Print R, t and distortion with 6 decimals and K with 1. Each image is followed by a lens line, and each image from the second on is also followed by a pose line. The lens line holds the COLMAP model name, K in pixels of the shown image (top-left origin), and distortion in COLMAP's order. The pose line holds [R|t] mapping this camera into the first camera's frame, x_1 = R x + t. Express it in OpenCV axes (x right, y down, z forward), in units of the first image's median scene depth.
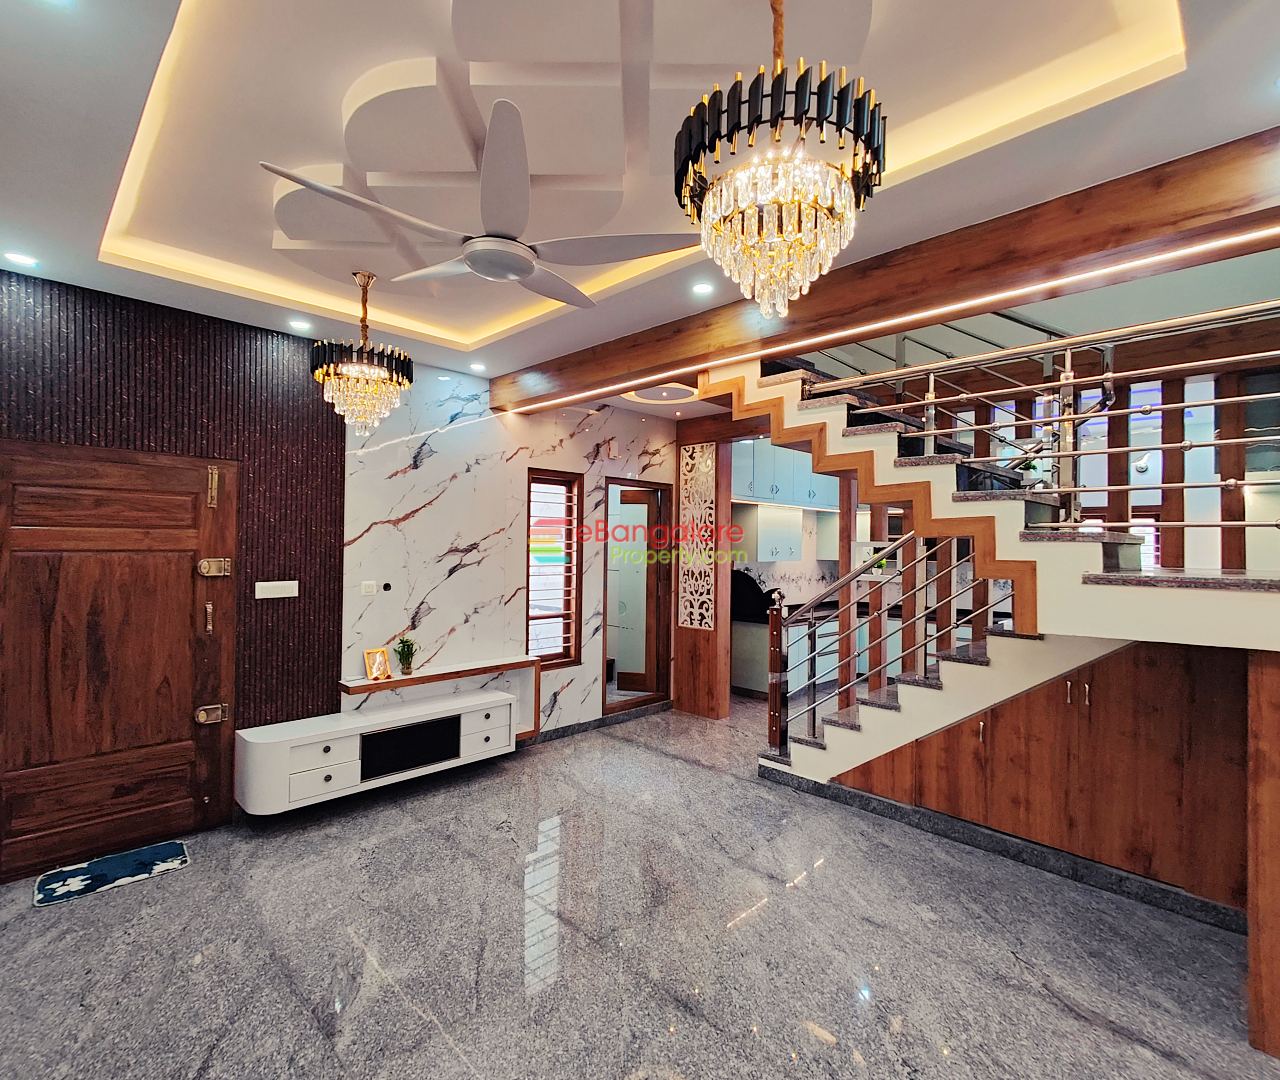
lens RADIAL K [[630.2, 0, 640.0], [0, 630.2, 540.0], [0, 0, 1]] dist [0.002914, 0.001951]
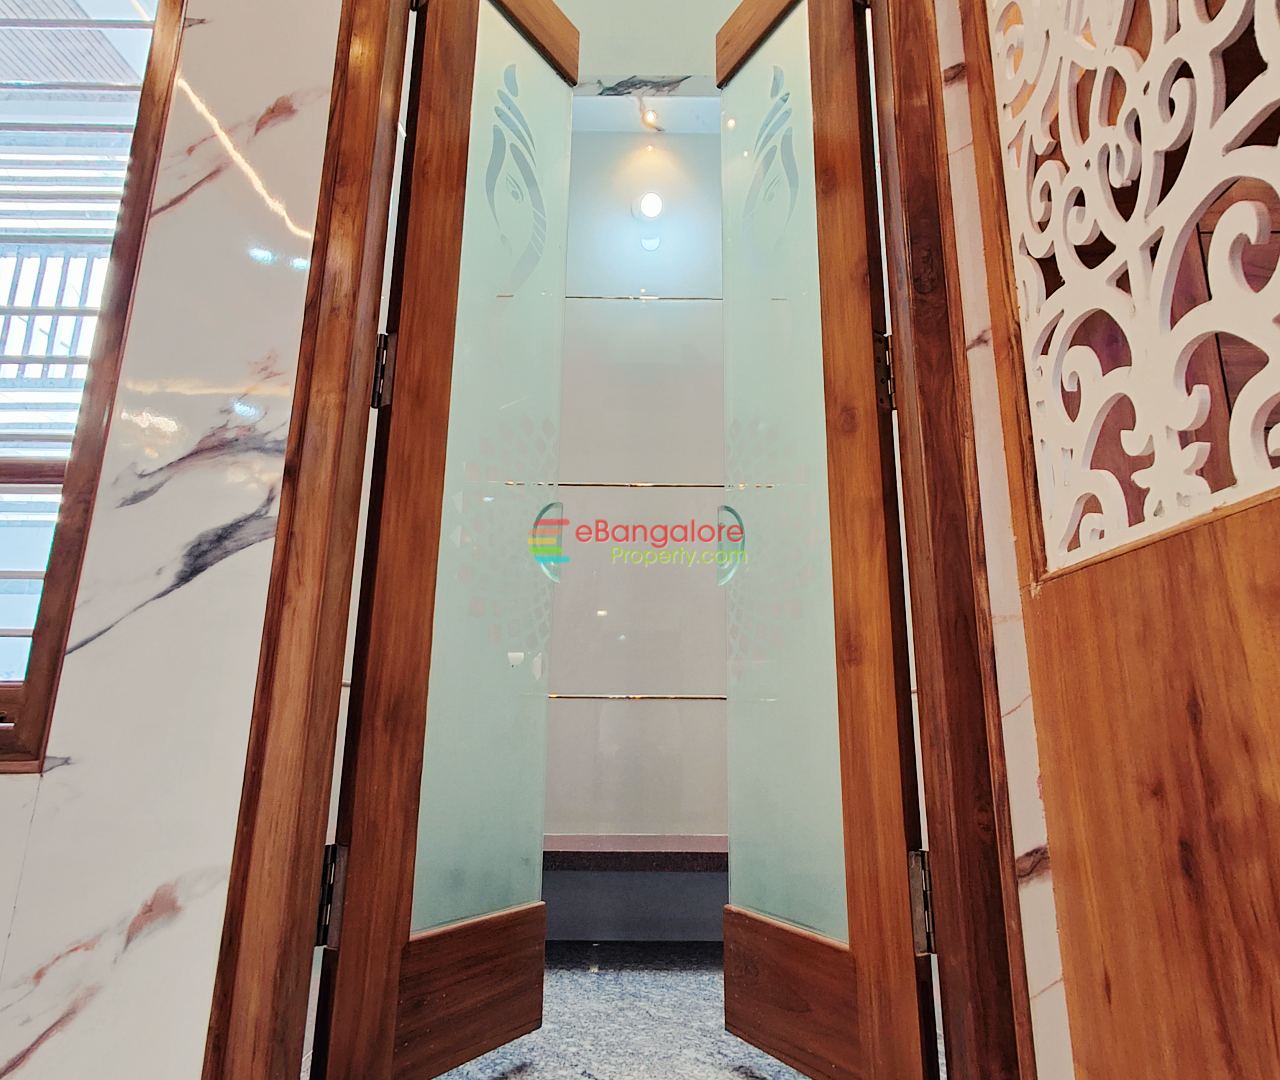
lens RADIAL K [[746.2, 0, 646.0], [0, 746.2, 556.7], [0, 0, 1]] dist [0.003285, 0.001098]
pose [[0.693667, -0.168636, -0.700277, 0.155827], [0.007120, 0.973765, -0.227443, 0.237135], [0.720261, 0.152784, 0.676670, 1.217205]]
